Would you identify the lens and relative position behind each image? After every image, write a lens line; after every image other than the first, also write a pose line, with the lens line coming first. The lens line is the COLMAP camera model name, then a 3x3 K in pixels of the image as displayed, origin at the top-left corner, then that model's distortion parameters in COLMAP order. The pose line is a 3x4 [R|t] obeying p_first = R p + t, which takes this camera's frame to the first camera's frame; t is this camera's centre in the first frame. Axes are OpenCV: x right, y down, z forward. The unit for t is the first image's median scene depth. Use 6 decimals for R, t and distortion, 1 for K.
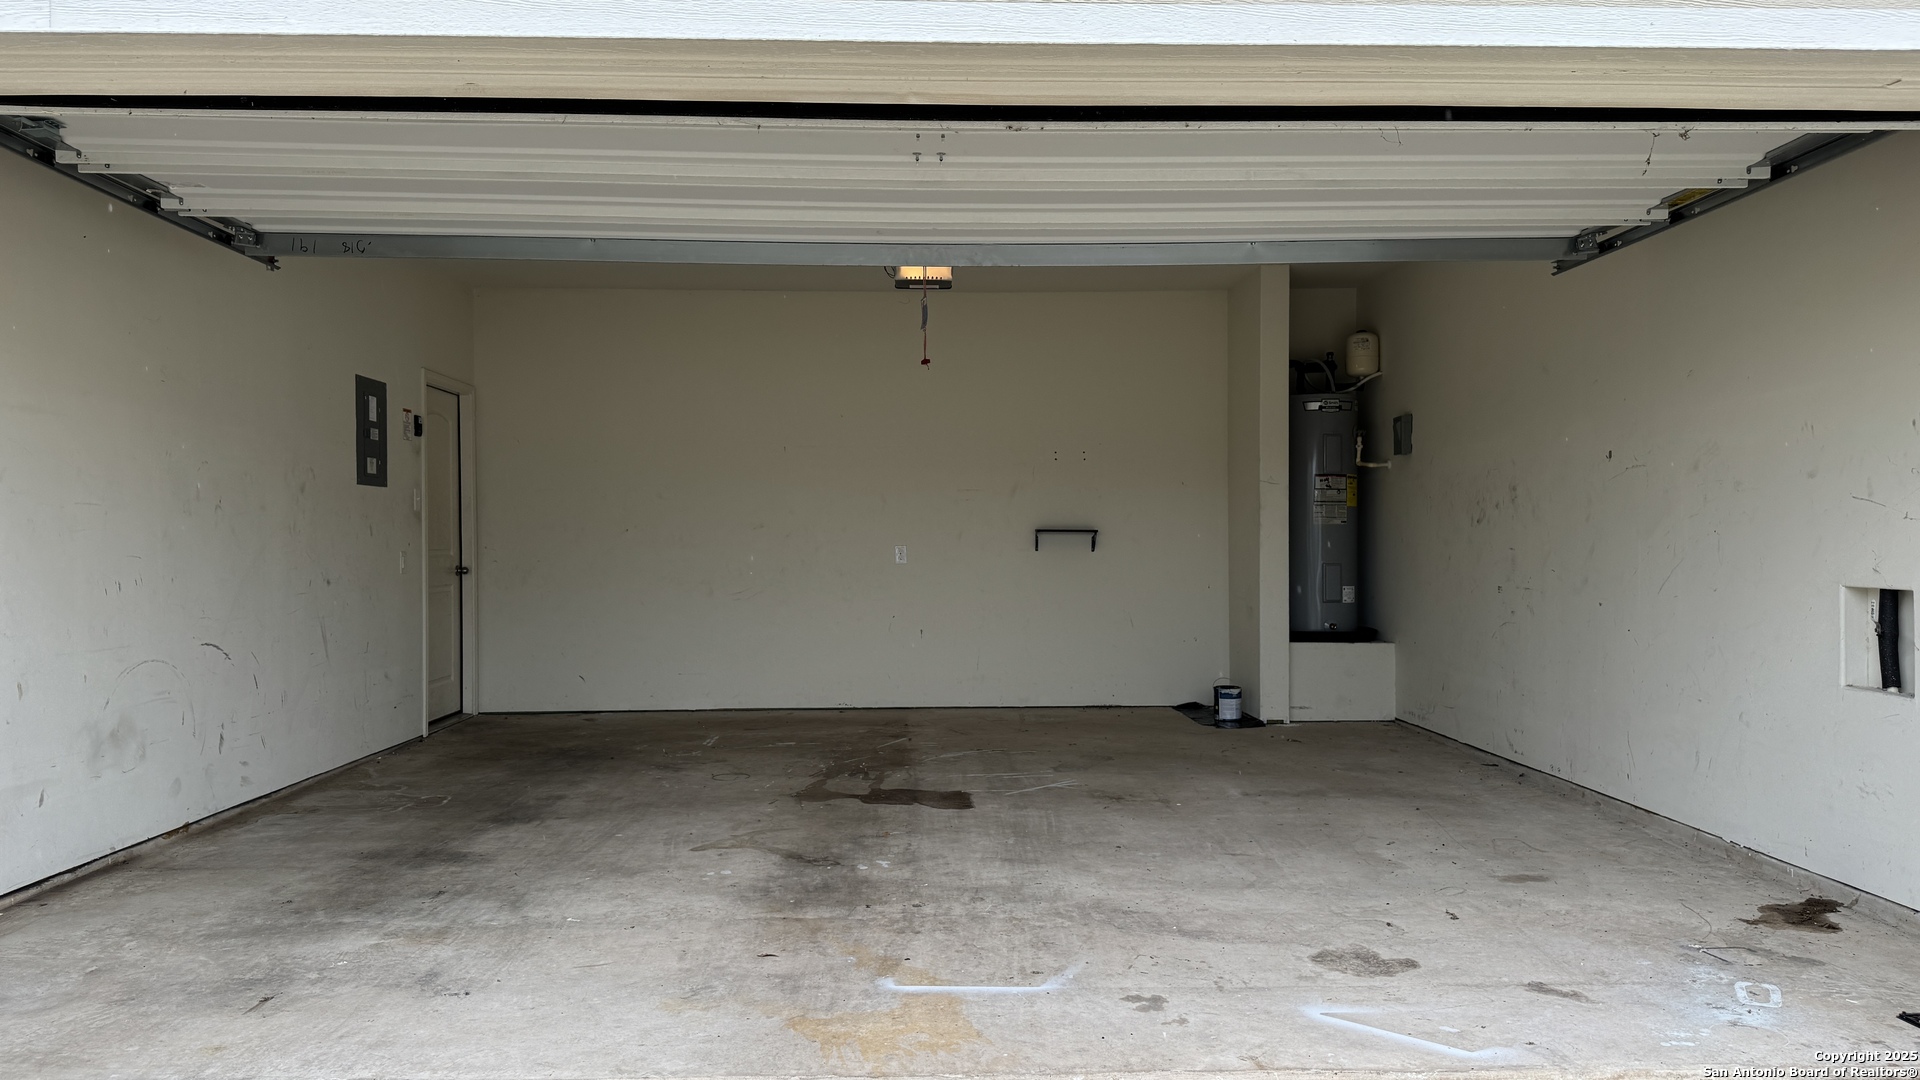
lens RADIAL K [[1311.2, 0, 962.2], [0, 1311.2, 546.6], [0, 0, 1]] dist [0.031244, -0.021280]
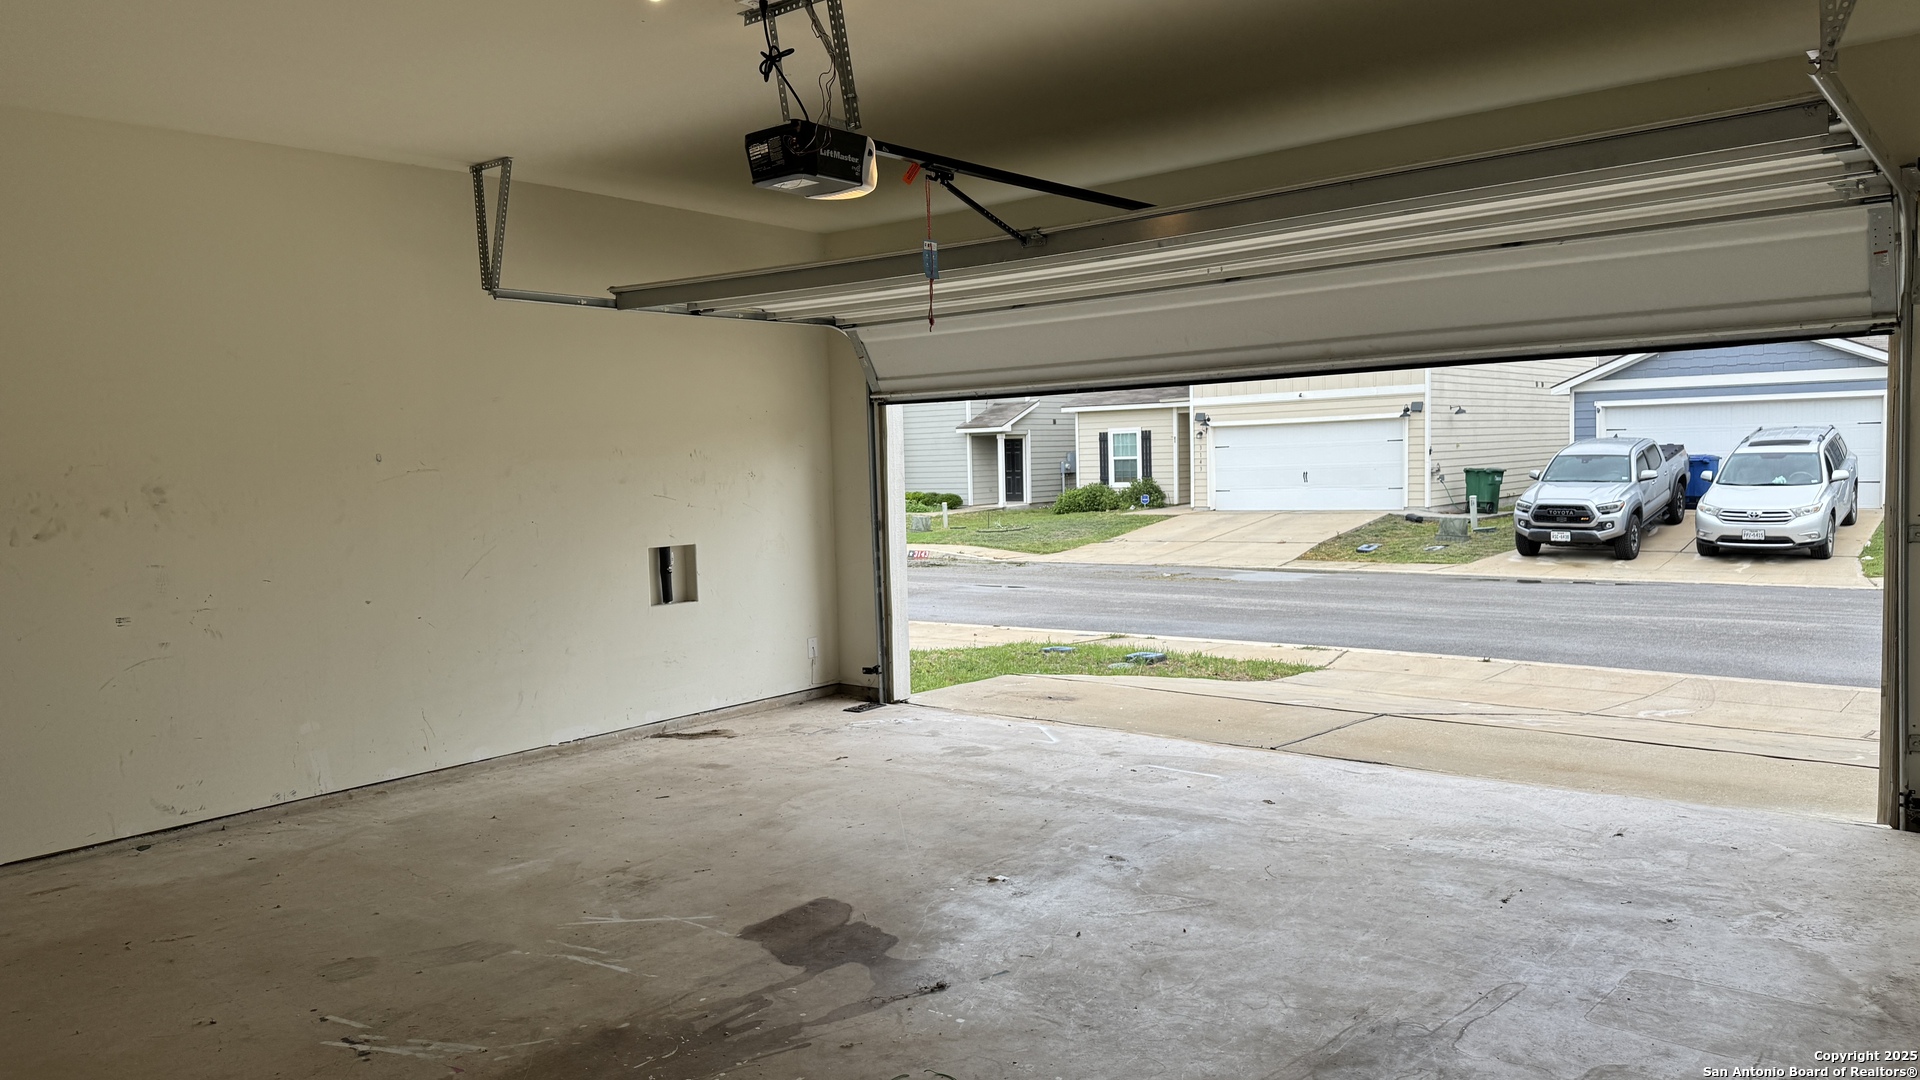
lens RADIAL K [[1311.2, 0, 962.4], [0, 1311.2, 533.0], [0, 0, 1]] dist [0.031244, -0.021280]
pose [[-0.749512, -0.009838, 0.661918, -0.684099], [0.038537, 0.997545, 0.058463, -0.065847], [-0.660868, 0.069327, -0.747293, 1.820865]]
